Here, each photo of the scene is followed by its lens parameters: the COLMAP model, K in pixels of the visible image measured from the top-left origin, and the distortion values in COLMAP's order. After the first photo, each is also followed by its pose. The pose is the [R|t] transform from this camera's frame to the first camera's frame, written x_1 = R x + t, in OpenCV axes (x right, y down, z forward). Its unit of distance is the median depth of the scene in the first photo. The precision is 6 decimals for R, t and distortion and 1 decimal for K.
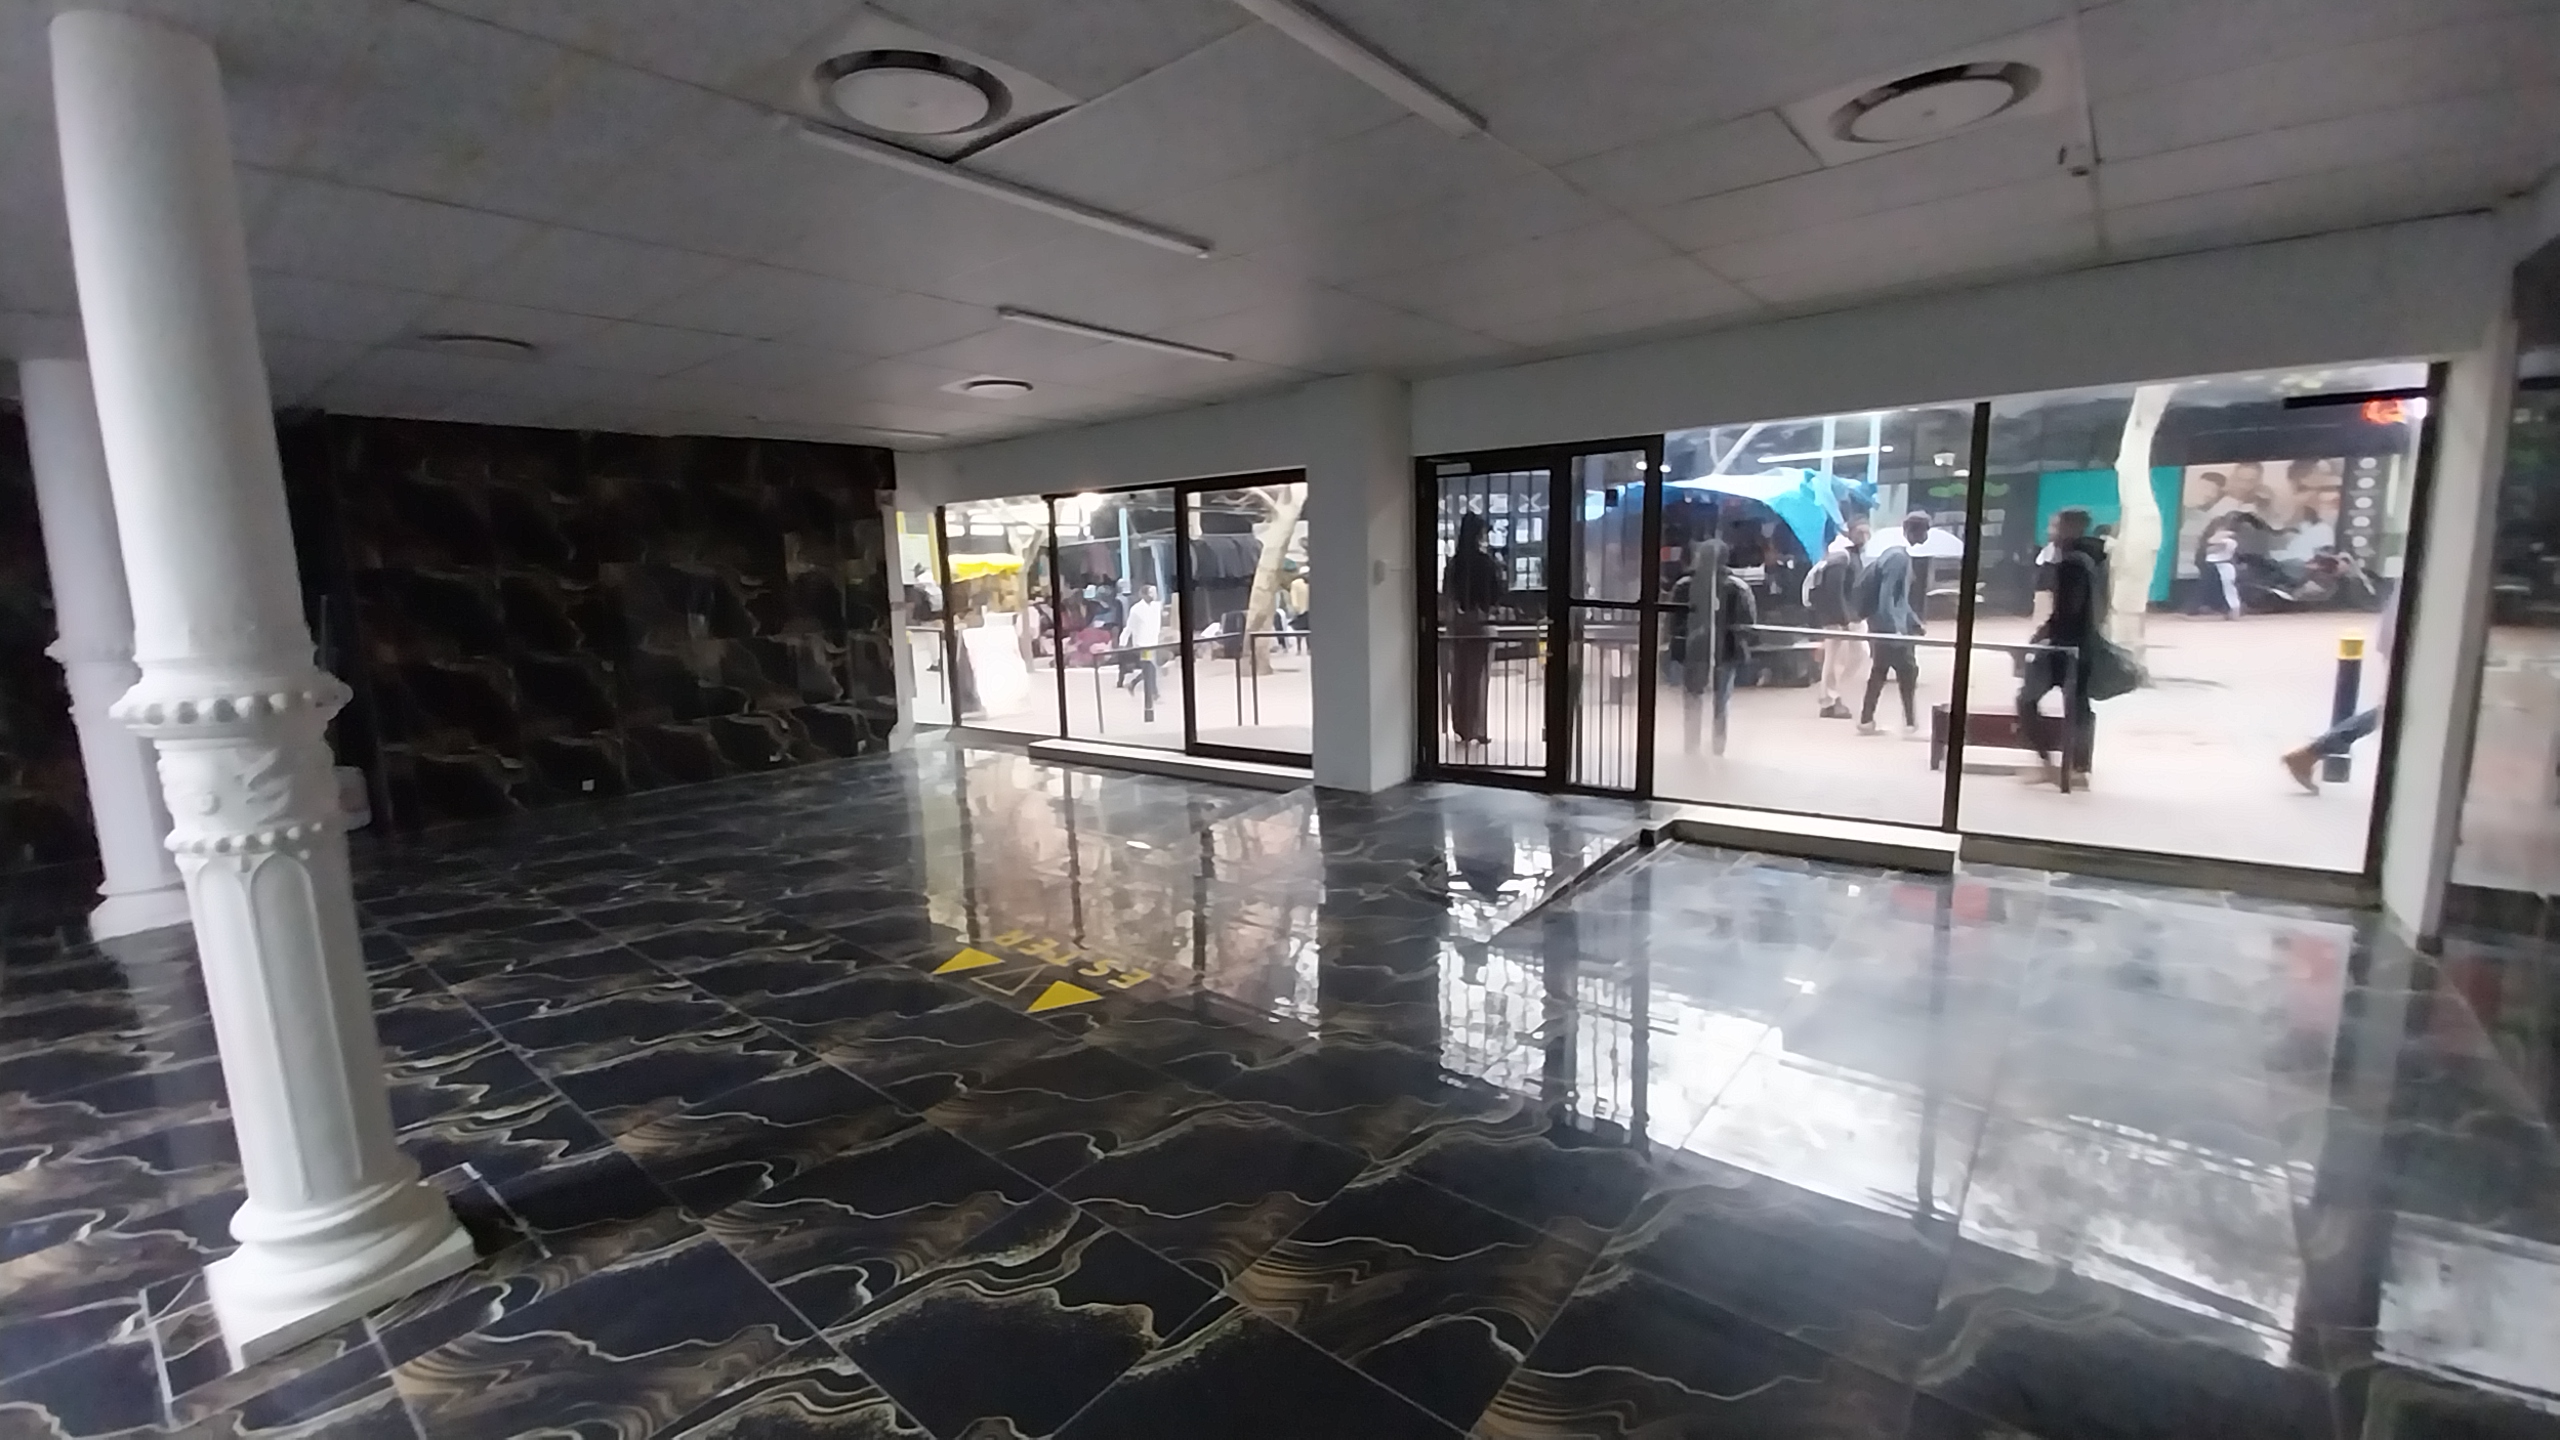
lens RADIAL K [[1021.3, 0, 1280.0], [0, 1021.3, 720.0], [0, 0, 1]] dist [0.000967, 0.000203]
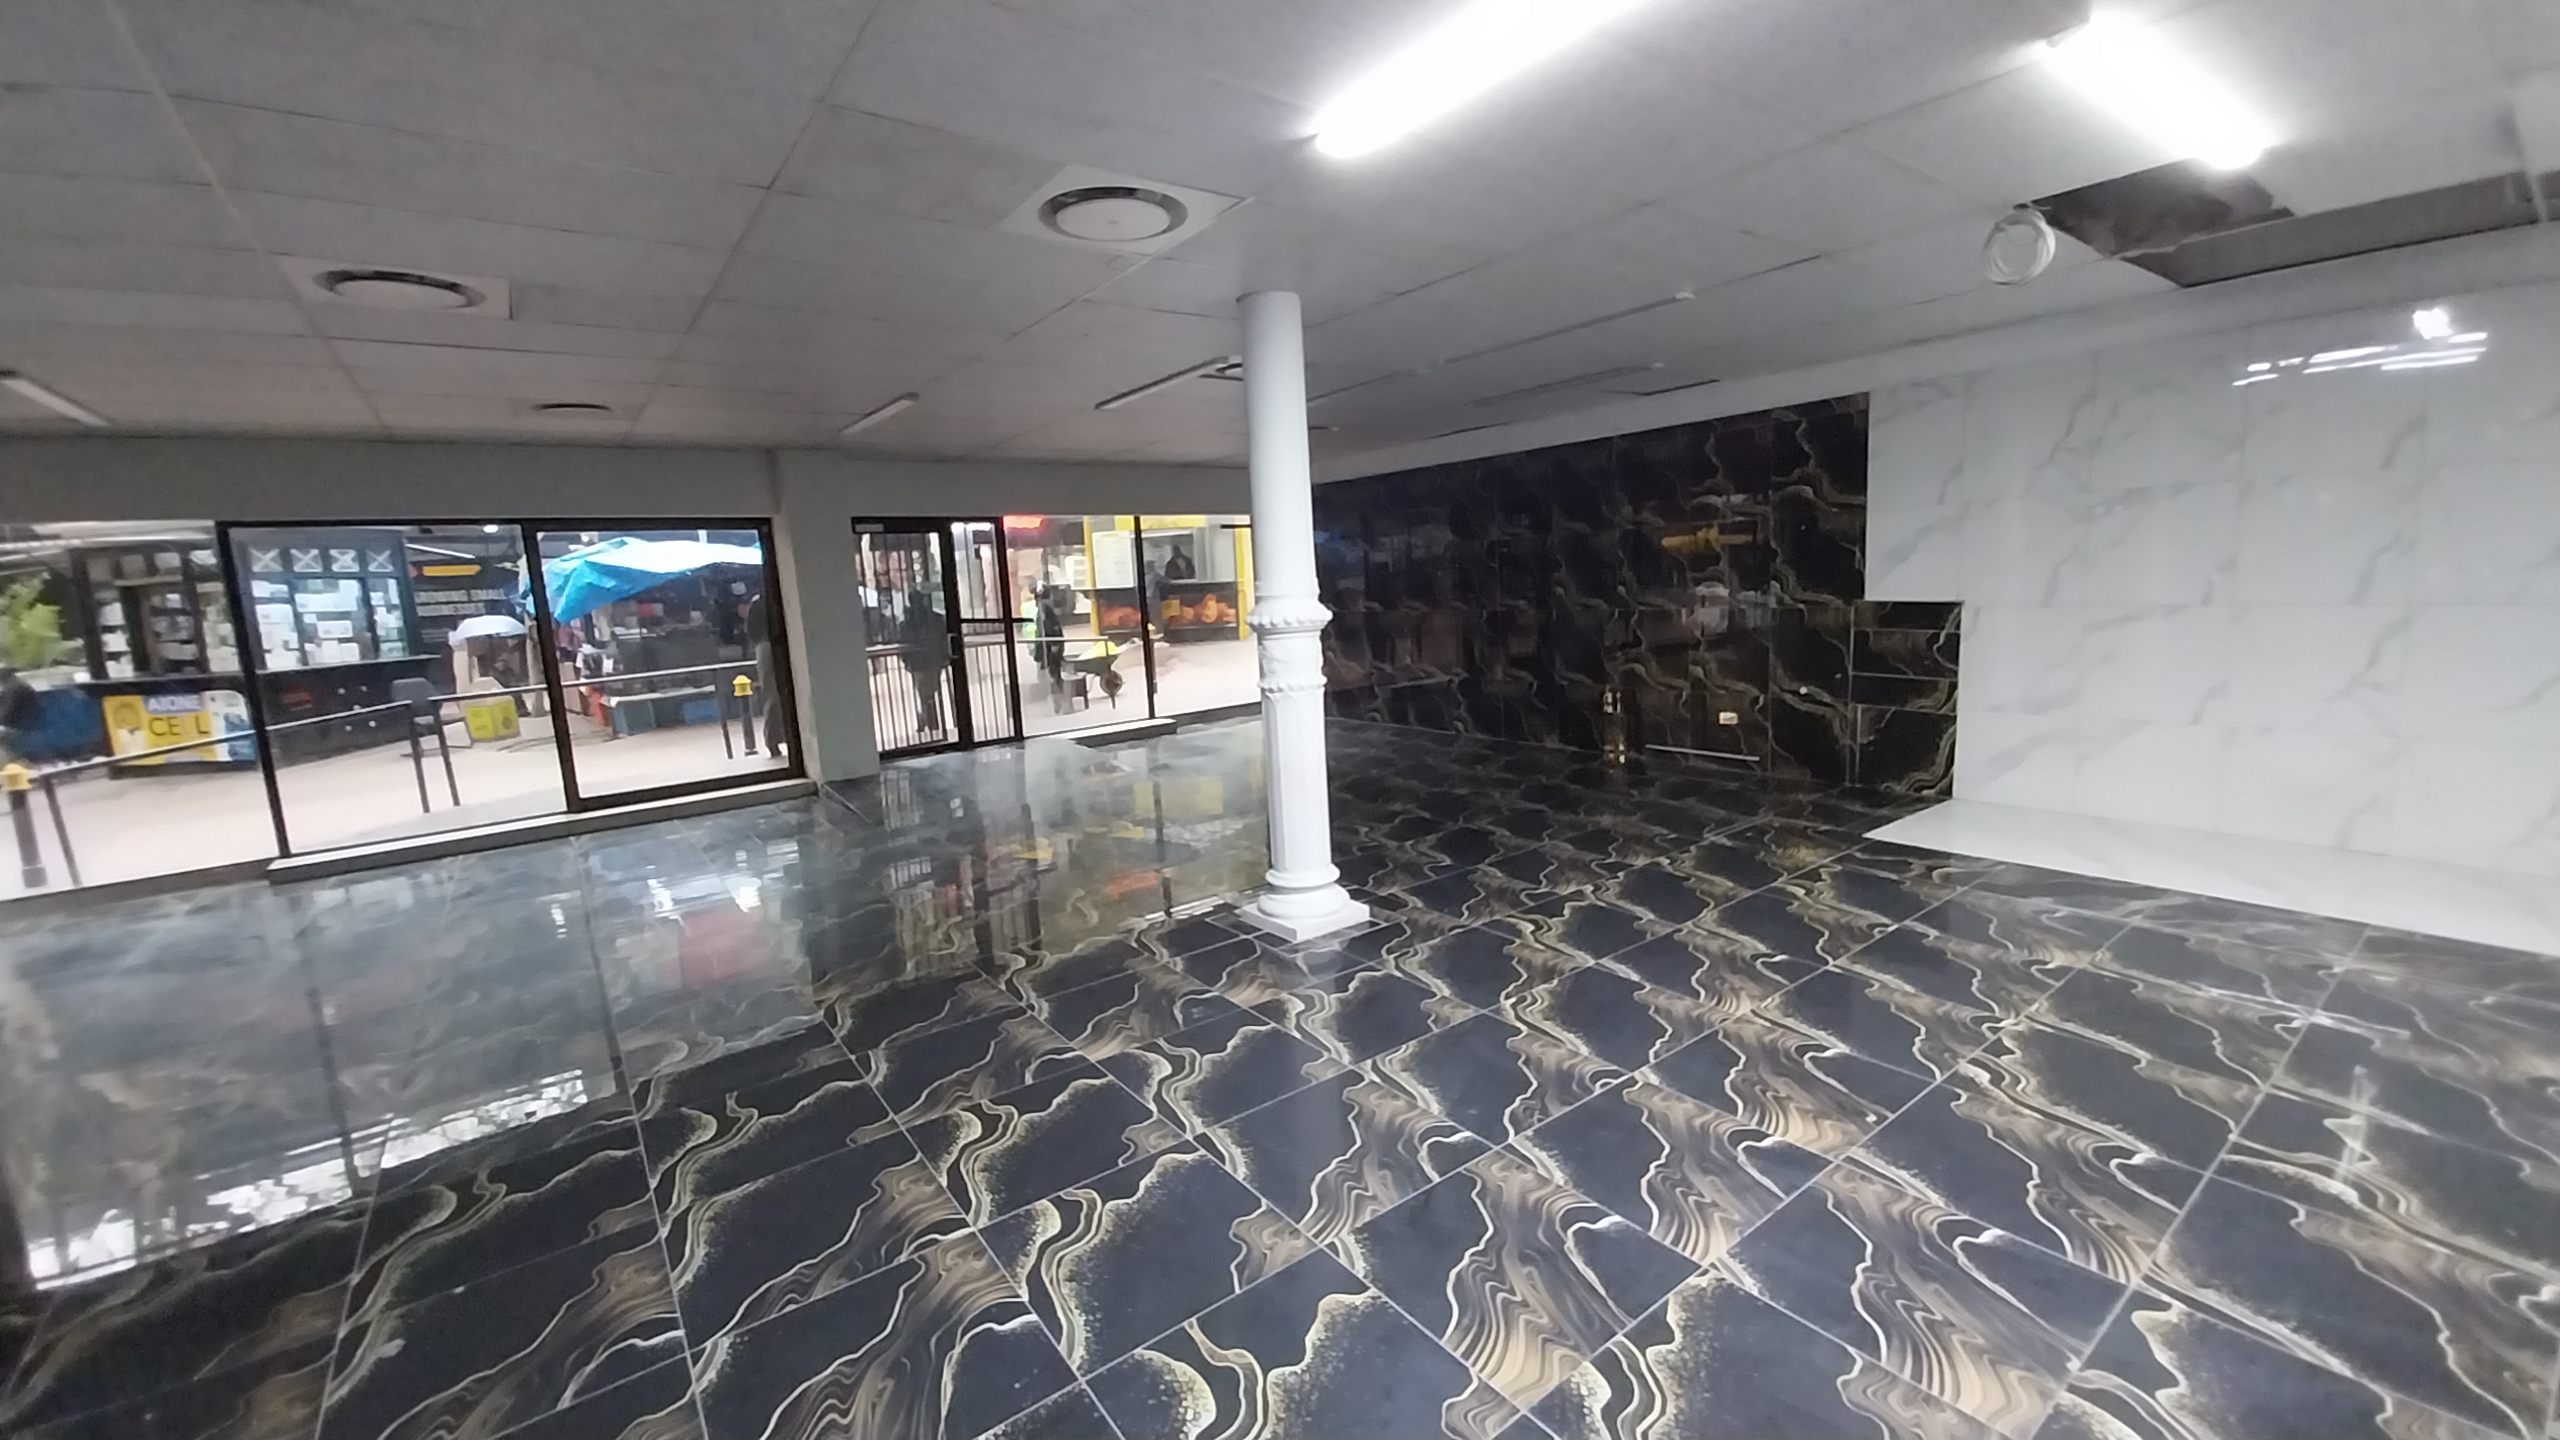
lens RADIAL K [[1011.9, 0, 1289.7], [0, 1011.9, 712.3], [0, 0, 1]] dist [0.021620, -0.013358]
pose [[0.241313, -0.114013, 0.963727, -1.420303], [0.194485, 0.978610, 0.067075, 0.013660], [-0.950760, 0.171244, 0.258325, 0.240280]]
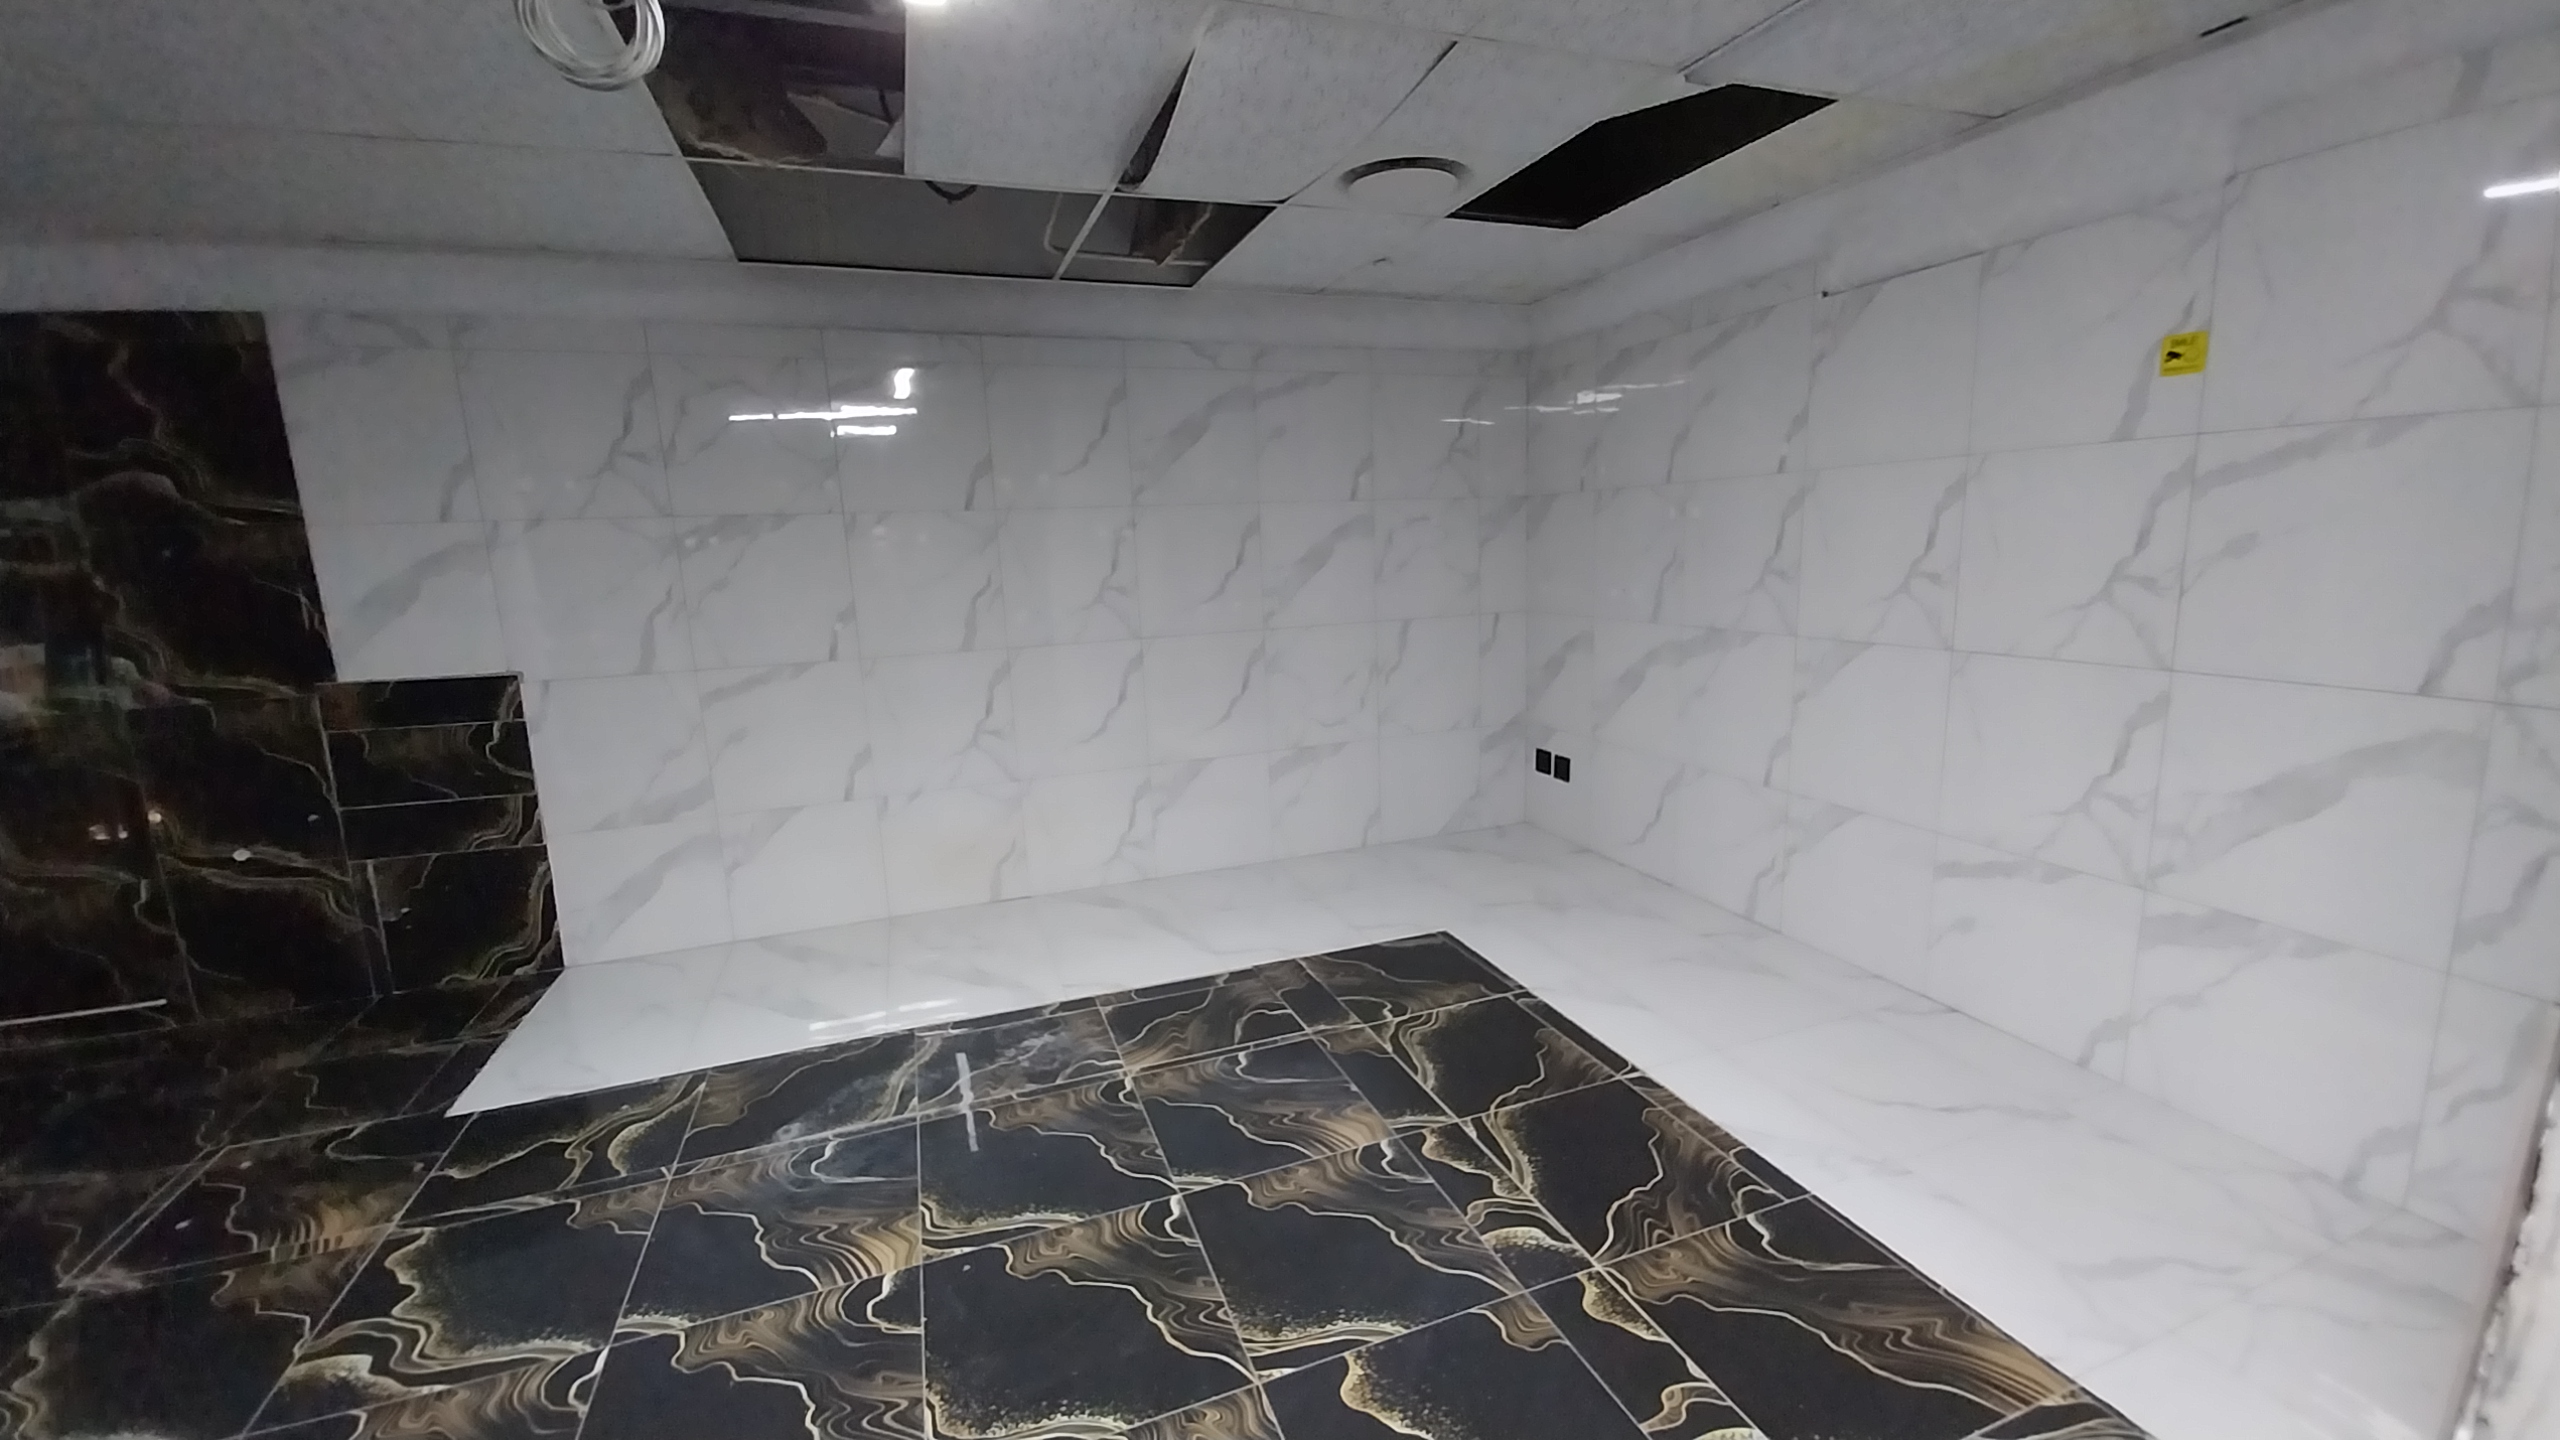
lens RADIAL K [[1001.4, 0, 1299.3], [0, 1001.4, 720.4], [0, 0, 1]] dist [0.025394, -0.017185]
pose [[-0.868519, -0.025959, 0.494976, -0.924310], [0.137353, 0.946913, 0.290670, 0.011489], [-0.476245, 0.320439, -0.818846, 0.125643]]
